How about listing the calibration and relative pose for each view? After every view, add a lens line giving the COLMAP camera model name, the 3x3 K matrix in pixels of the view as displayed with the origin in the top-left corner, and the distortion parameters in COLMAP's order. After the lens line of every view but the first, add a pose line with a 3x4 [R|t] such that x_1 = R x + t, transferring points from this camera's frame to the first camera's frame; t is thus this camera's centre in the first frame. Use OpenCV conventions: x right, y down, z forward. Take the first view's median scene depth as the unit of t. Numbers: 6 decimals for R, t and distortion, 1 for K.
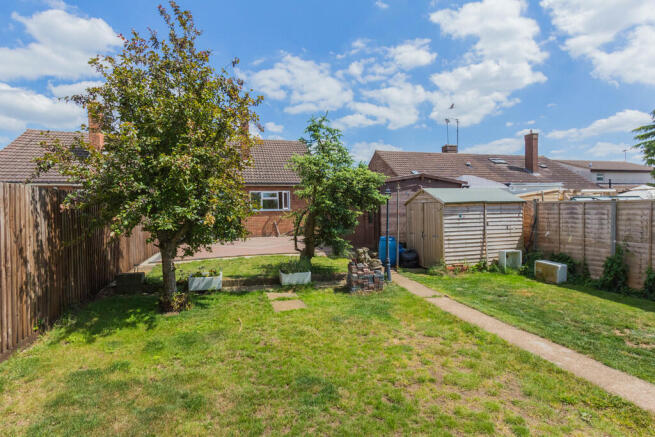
lens RADIAL K [[346.6, 0, 327.3], [0, 346.6, 240.3], [0, 0, 1]] dist [0.041059, -0.015772]
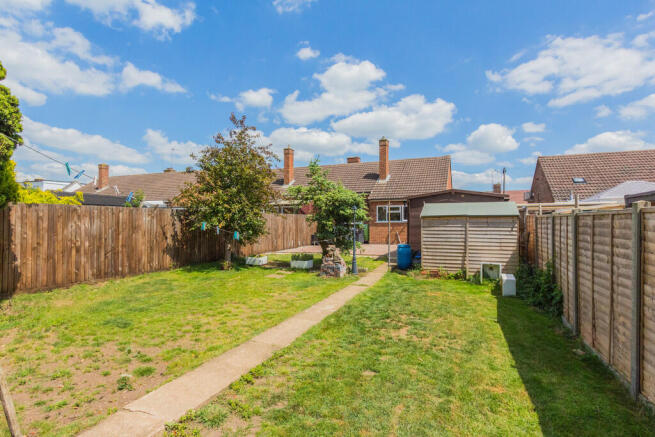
lens RADIAL K [[387.0, 0, 329.3], [0, 387.0, 237.3], [0, 0, 1]] dist [0.017828, -0.001489]
pose [[0.757393, 0.040559, -0.651699, 0.134670], [-0.073292, 0.997042, -0.023126, 0.002352], [0.648833, 0.065280, 0.758125, -0.026878]]
